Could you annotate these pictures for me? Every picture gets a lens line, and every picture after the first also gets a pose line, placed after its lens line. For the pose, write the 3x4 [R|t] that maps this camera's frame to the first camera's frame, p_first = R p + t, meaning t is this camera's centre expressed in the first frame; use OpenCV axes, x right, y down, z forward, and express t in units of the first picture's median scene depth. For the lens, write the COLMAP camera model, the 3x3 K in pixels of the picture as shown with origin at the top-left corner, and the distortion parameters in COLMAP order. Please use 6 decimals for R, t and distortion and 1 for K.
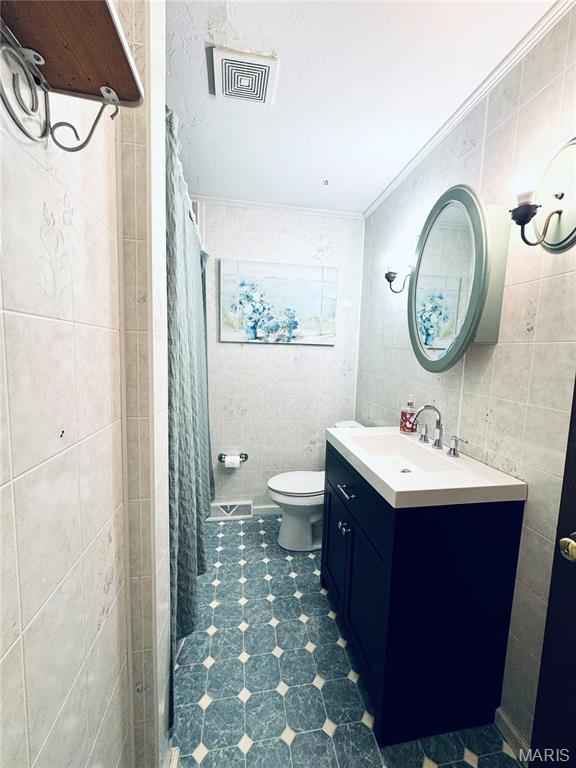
lens RADIAL K [[305.2, 0, 284.7], [0, 305.2, 384.5], [0, 0, 1]] dist [-0.003497, 0.000707]
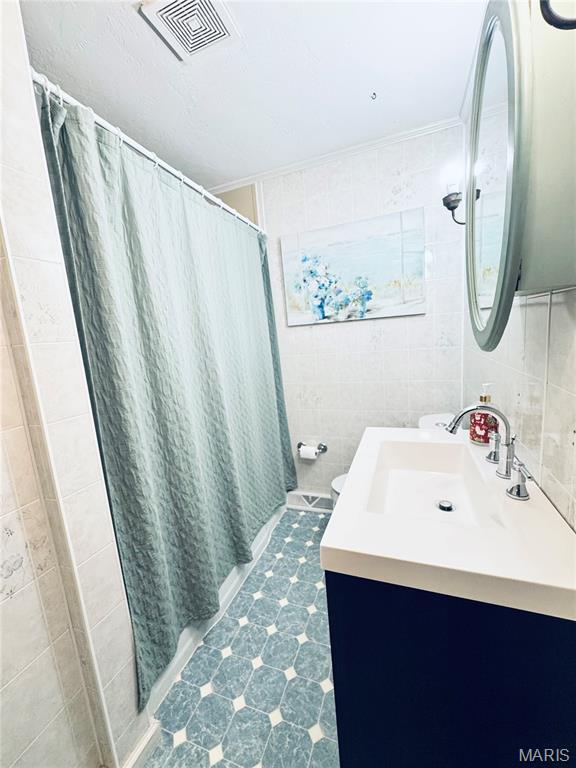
lens RADIAL K [[305.2, 0, 287.9], [0, 305.2, 384.0], [0, 0, 1]] dist [-0.003497, 0.000707]
pose [[0.860717, -0.015677, -0.508843, 0.263117], [0.052199, 0.996975, 0.057581, -0.016523], [0.506401, -0.076122, 0.858932, 0.171281]]
